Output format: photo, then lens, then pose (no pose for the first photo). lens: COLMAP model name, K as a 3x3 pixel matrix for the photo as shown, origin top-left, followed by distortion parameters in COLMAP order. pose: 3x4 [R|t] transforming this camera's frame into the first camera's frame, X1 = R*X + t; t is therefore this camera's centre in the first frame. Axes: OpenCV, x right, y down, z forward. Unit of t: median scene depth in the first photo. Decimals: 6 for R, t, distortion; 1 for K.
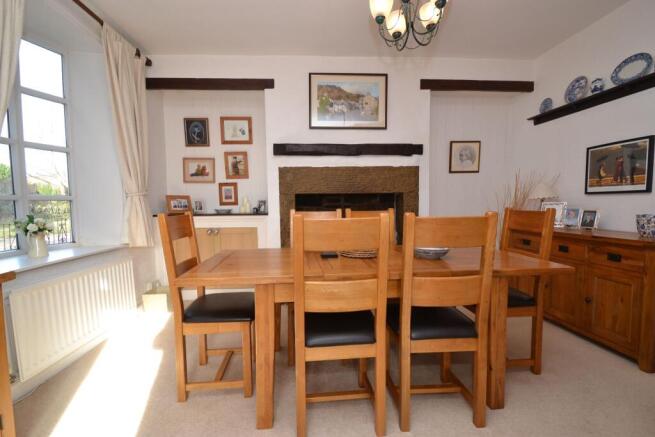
lens RADIAL K [[294.7, 0, 326.1], [0, 294.7, 220.6], [0, 0, 1]] dist [-0.001189, -0.000701]
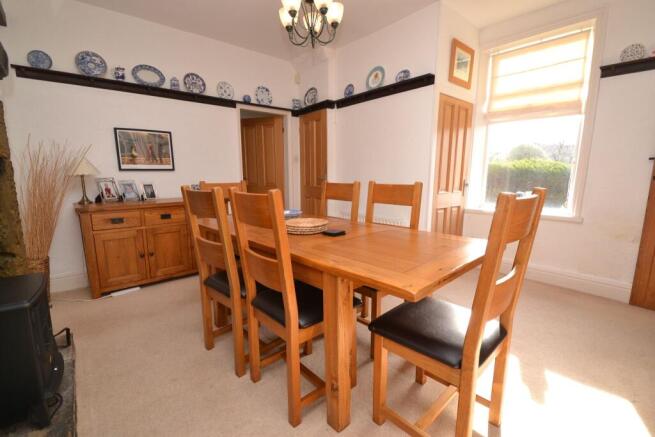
lens RADIAL K [[294.7, 0, 327.3], [0, 294.7, 222.9], [0, 0, 1]] dist [-0.001189, -0.000701]
pose [[-0.605904, -0.125300, 0.785608, -0.514967], [0.065586, 0.976289, 0.206297, -0.079415], [-0.792829, 0.176521, -0.583320, 1.117093]]
